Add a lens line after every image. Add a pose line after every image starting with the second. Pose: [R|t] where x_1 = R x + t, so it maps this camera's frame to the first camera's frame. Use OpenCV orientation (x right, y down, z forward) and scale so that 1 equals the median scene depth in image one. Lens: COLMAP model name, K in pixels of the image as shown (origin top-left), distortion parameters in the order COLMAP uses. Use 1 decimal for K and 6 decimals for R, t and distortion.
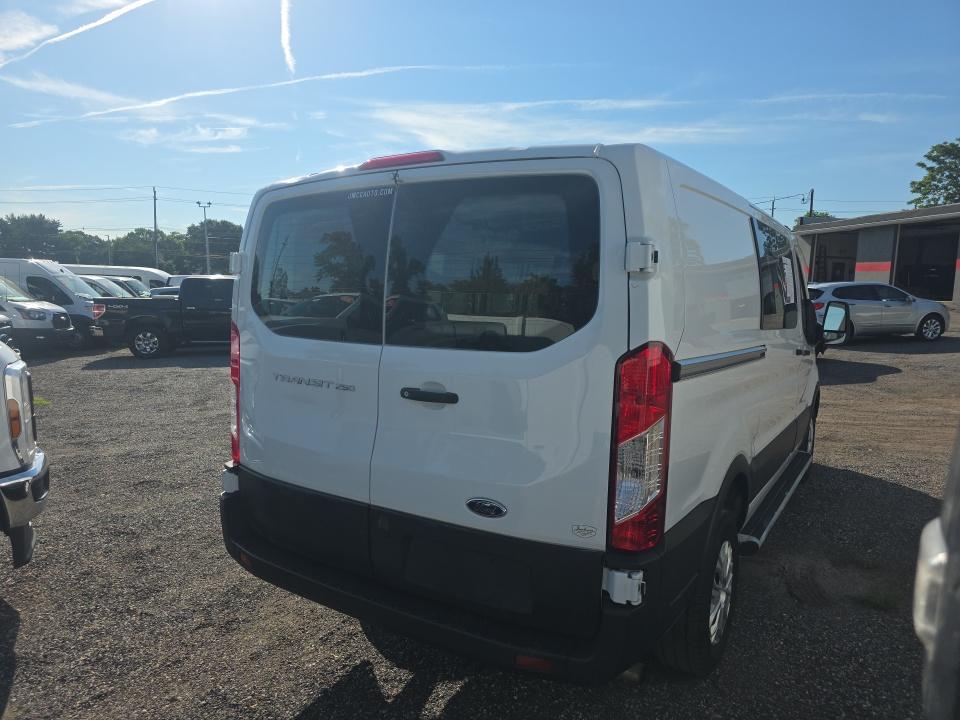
lens RADIAL K [[664.7, 0, 478.9], [0, 664.7, 386.0], [0, 0, 1]] dist [0.050400, -0.043515]
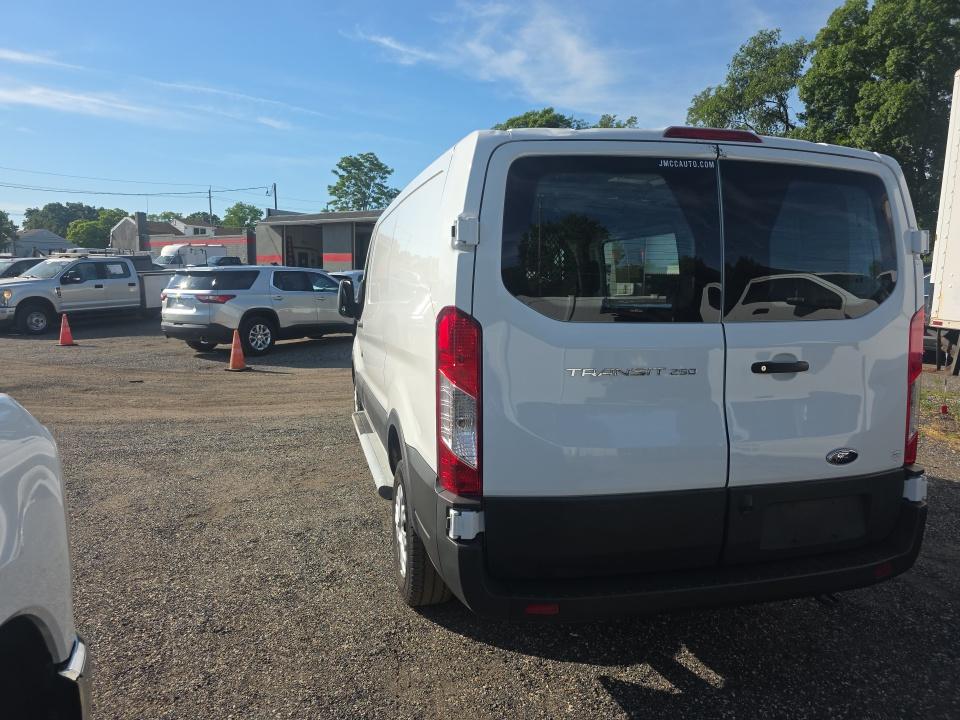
lens RADIAL K [[658.3, 0, 479.8], [0, 658.3, 377.3], [0, 0, 1]] dist [0.065023, -0.062296]
pose [[0.666672, -0.110964, 0.737045, -0.111355], [0.106130, 0.992913, 0.053489, -0.007258], [-0.737757, 0.042563, 0.673724, 0.061318]]
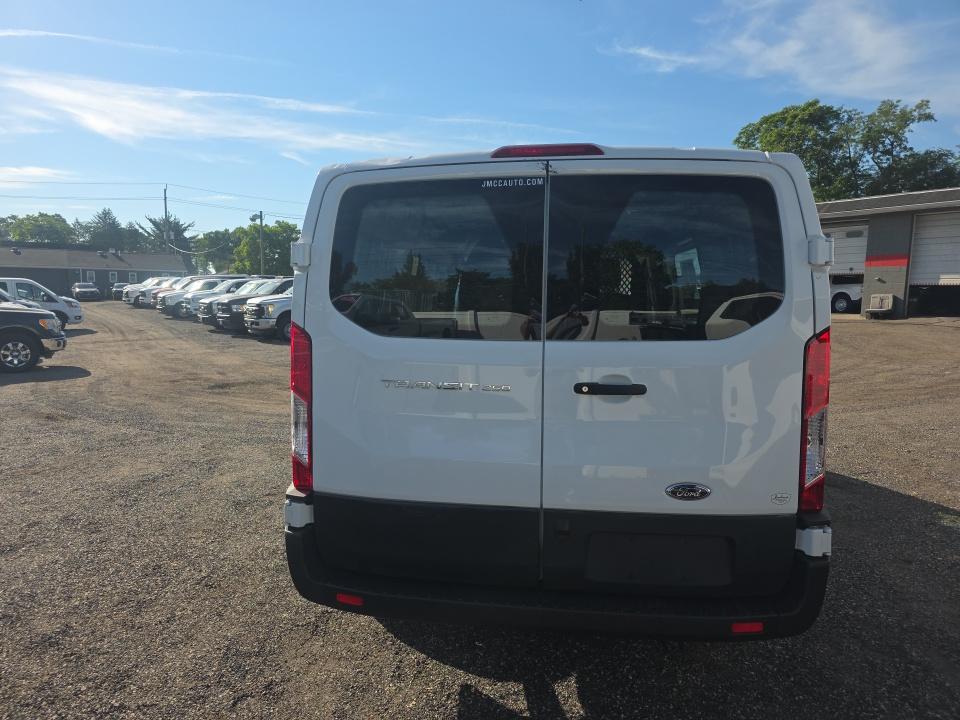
lens RADIAL K [[663.7, 0, 477.8], [0, 663.7, 381.1], [0, 0, 1]] dist [0.050510, -0.046859]
pose [[0.897468, -0.064071, 0.436402, -0.065675], [0.069044, 0.997604, 0.004475, -0.001483], [-0.435643, 0.026114, 0.899741, 0.018118]]
